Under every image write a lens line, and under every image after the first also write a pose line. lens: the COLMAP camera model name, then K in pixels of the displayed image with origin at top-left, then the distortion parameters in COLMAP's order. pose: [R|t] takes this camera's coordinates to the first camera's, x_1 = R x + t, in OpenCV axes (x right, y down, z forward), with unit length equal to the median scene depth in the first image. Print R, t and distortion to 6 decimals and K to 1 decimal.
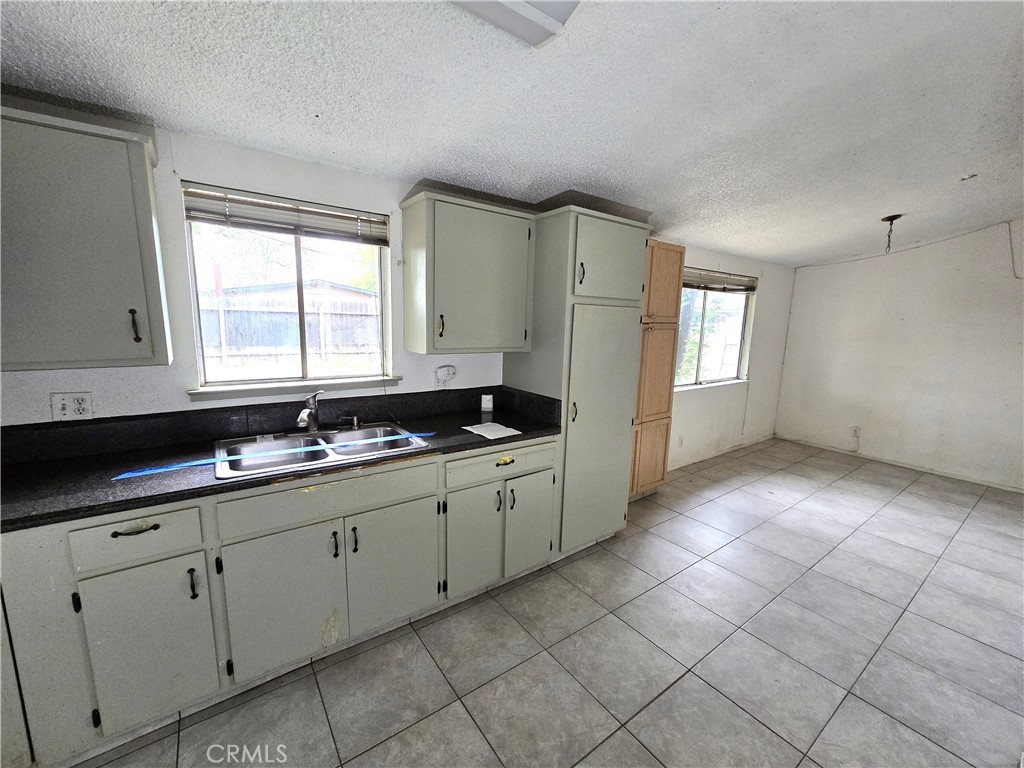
lens RADIAL K [[418.9, 0, 511.8], [0, 418.9, 386.2], [0, 0, 1]] dist [-0.003278, 0.000587]
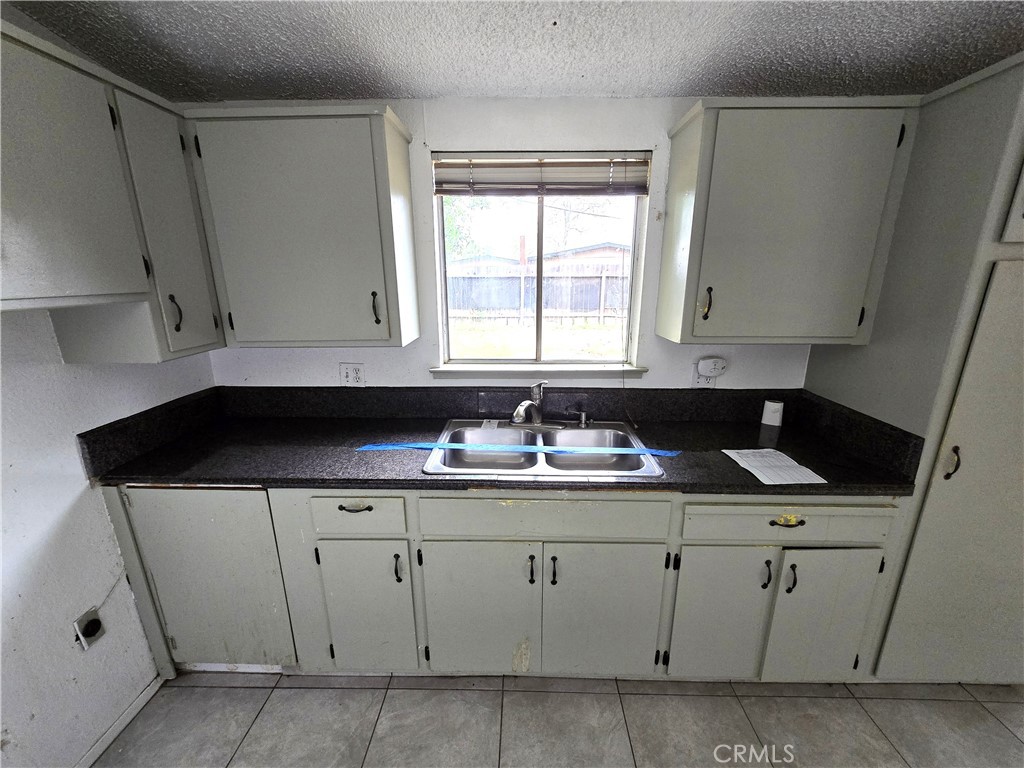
lens RADIAL K [[418.9, 0, 512.5], [0, 418.9, 389.9], [0, 0, 1]] dist [-0.003278, 0.000587]
pose [[0.798664, 0.129568, -0.587664, -0.001662], [-0.071256, 0.990037, 0.121443, -0.068013], [0.597544, -0.055118, 0.799939, 0.263900]]
